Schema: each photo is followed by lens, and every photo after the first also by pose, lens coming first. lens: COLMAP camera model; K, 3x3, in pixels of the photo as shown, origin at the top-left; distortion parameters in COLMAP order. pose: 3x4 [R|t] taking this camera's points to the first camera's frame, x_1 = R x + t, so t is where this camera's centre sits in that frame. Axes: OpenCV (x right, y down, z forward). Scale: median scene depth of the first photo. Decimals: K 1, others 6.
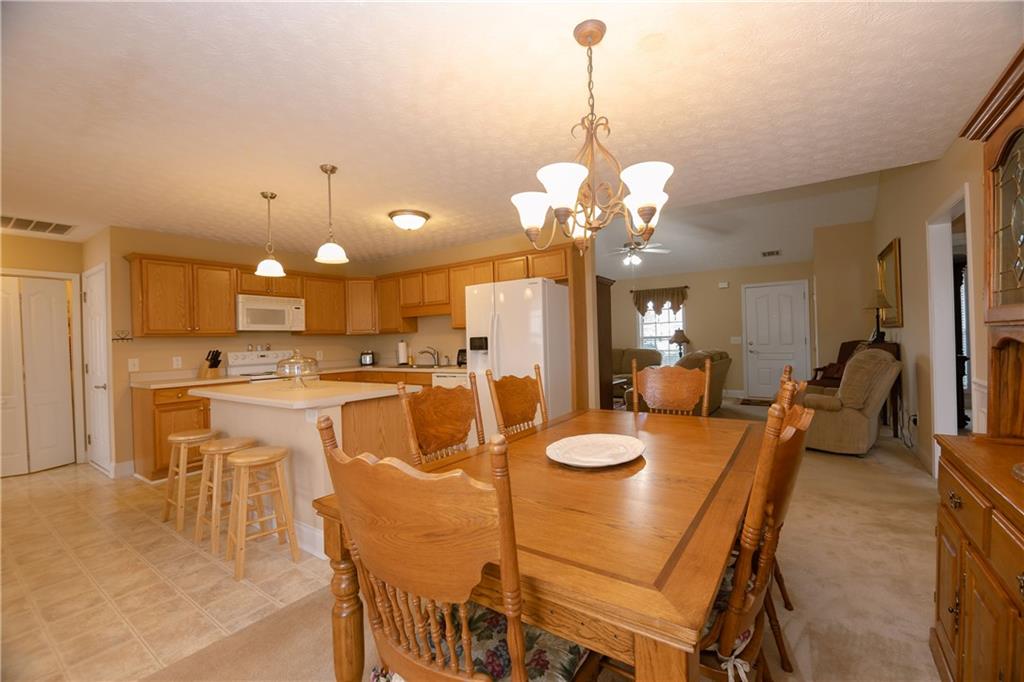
lens RADIAL K [[436.0, 0, 512.8], [0, 436.0, 342.3], [0, 0, 1]] dist [-0.012503, -0.001883]
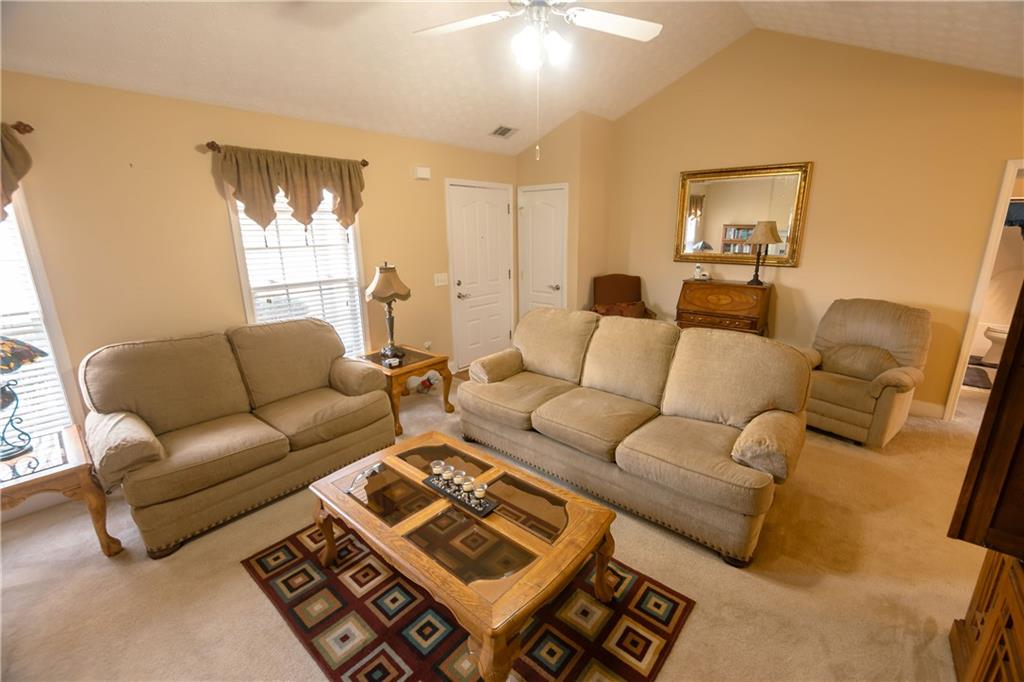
lens RADIAL K [[436.0, 0, 509.9], [0, 436.0, 345.0], [0, 0, 1]] dist [-0.012503, -0.001883]
pose [[0.080997, -0.226895, 0.970545, -0.051913], [0.021776, 0.973915, 0.225865, -0.047541], [-0.996476, 0.002840, 0.083826, 0.860179]]
